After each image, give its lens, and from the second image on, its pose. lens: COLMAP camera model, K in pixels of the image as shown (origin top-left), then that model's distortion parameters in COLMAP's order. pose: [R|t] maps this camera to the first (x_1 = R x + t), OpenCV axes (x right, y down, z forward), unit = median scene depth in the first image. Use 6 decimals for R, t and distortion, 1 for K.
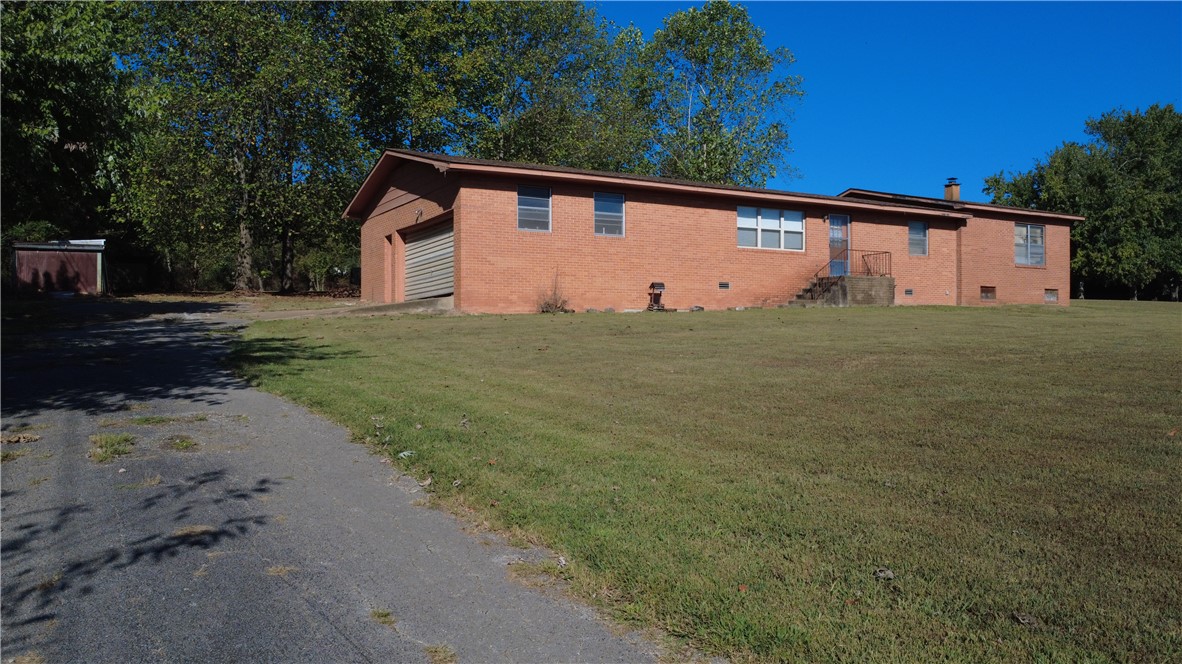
lens RADIAL K [[890.1, 0, 589.1], [0, 890.1, 333.5], [0, 0, 1]] dist [0.000439, -0.001923]
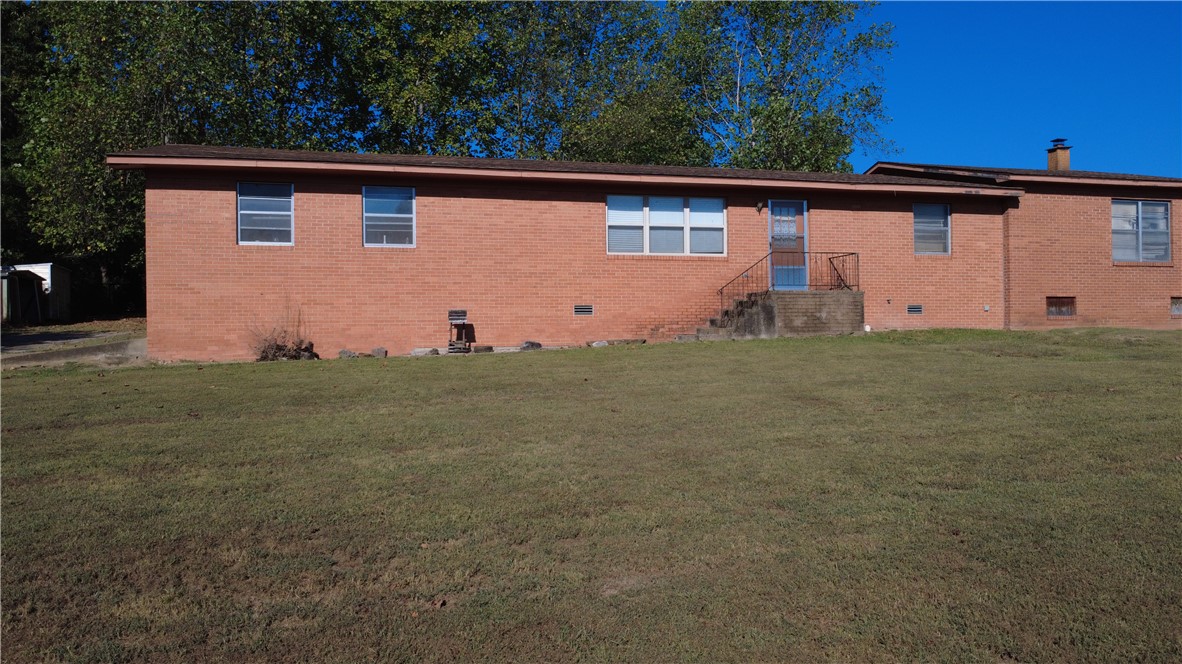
lens RADIAL K [[890.1, 0, 588.9], [0, 890.1, 331.8], [0, 0, 1]] dist [0.000439, -0.001923]
pose [[0.967669, -0.010546, -0.252001, 0.316598], [0.010578, 0.999943, -0.001230, -0.034129], [0.252000, -0.001476, 0.967726, 0.310021]]
